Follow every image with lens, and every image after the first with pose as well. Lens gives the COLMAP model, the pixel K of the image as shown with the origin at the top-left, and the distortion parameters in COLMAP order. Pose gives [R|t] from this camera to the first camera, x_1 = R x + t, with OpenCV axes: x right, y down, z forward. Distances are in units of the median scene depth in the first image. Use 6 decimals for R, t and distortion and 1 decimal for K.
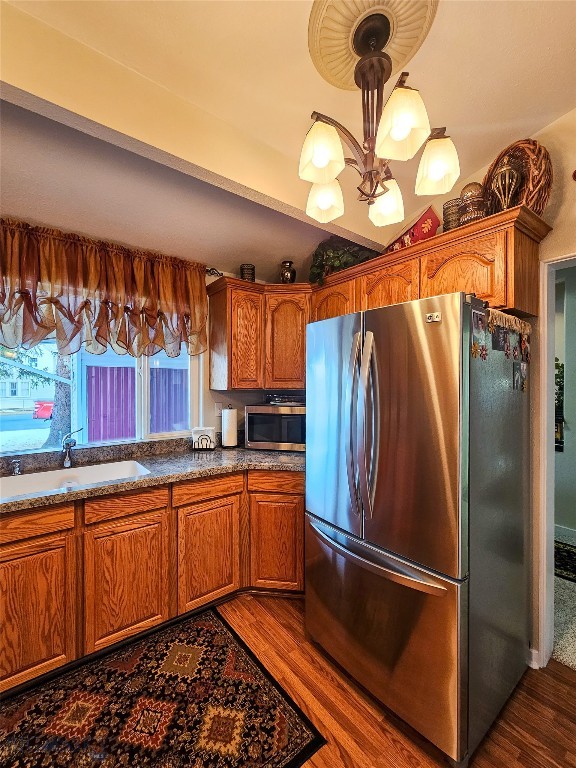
lens RADIAL K [[324.8, 0, 299.9], [0, 324.8, 384.4], [0, 0, 1]] dist [-0.000488, 0.000731]
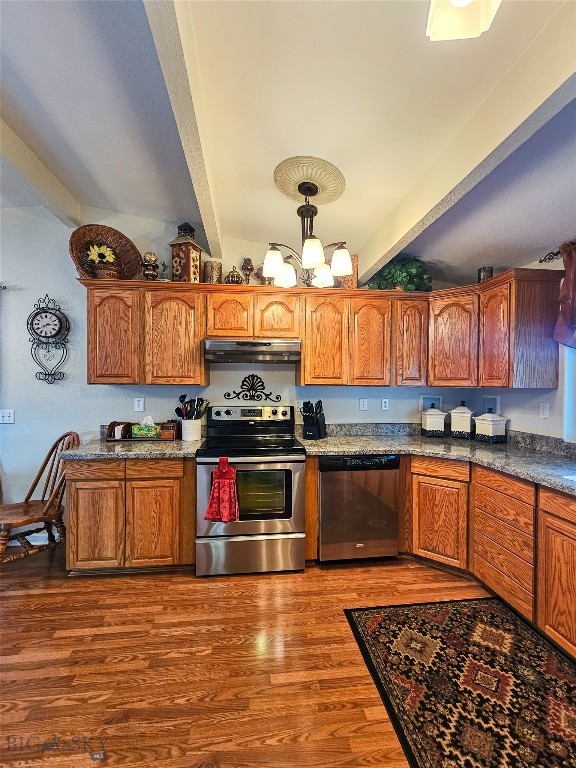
lens RADIAL K [[289.0, 0, 282.0], [0, 289.0, 385.7], [0, 0, 1]] dist [-0.000359, -0.000604]
pose [[-0.517413, -0.001244, -0.855735, 0.331279], [-0.011407, 0.999920, 0.005444, 0.020793], [0.855660, 0.012579, -0.517386, 0.473899]]
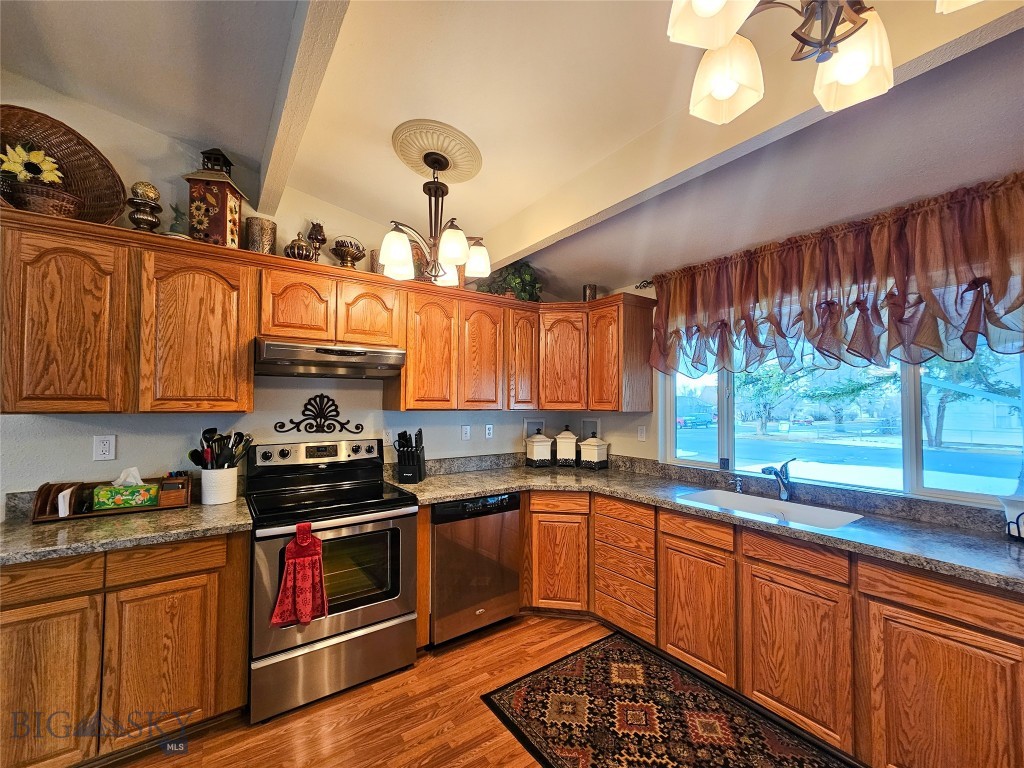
lens RADIAL K [[393.3, 0, 484.6], [0, 393.3, 390.4], [0, 0, 1]] dist [0.000528, 0.000176]
pose [[-0.079792, -0.032775, -0.996273, 0.447565], [-0.011048, 0.999427, -0.031994, -0.001837], [0.996750, 0.008454, -0.080108, 0.265931]]
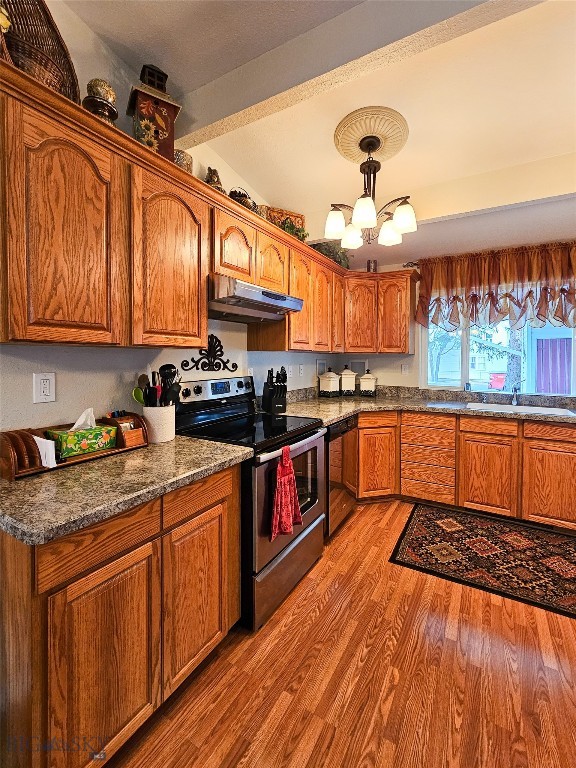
lens RADIAL K [[322.5, 0, 289.0], [0, 322.5, 358.5], [0, 0, 1]] dist [0.000059, -0.000514]
pose [[0.323219, 0.013701, -0.946225, 0.356695], [-0.014832, 0.999846, 0.009411, 0.043028], [0.946208, 0.010993, 0.323373, -0.473052]]
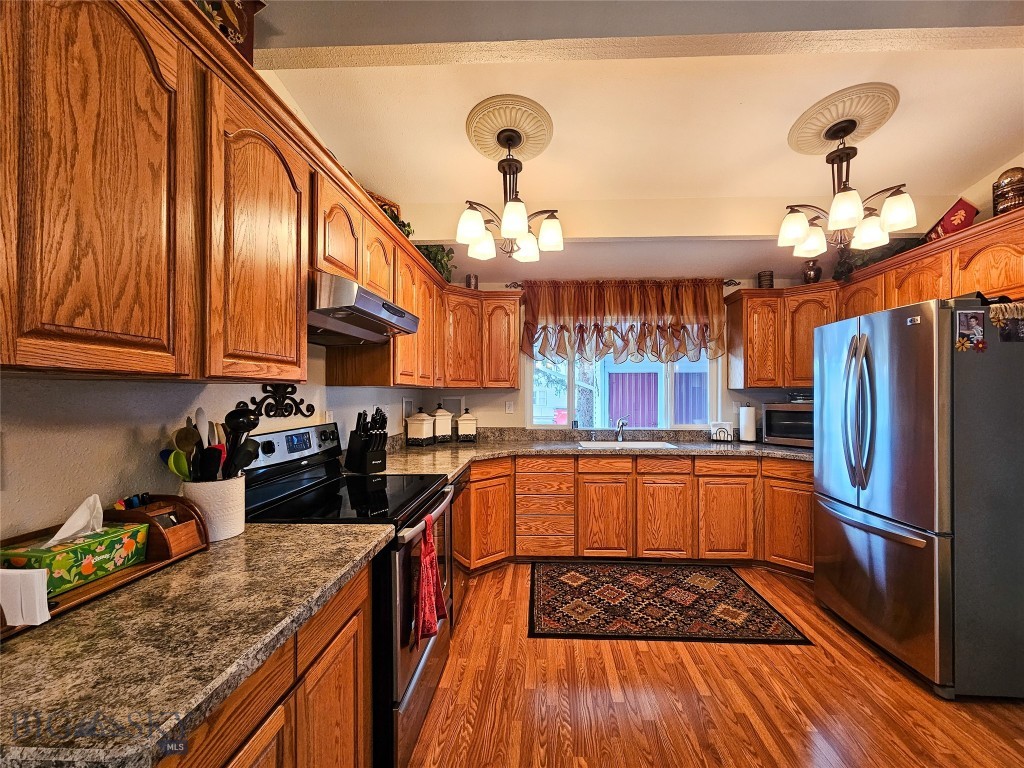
lens RADIAL K [[407.0, 0, 513.1], [0, 407.0, 386.0], [0, 0, 1]] dist [-0.000273, -0.000661]
pose [[0.710442, -0.006740, -0.703724, 0.231546], [-0.006507, 0.999848, -0.016146, 0.042388], [0.703726, 0.016050, 0.710290, -0.647066]]
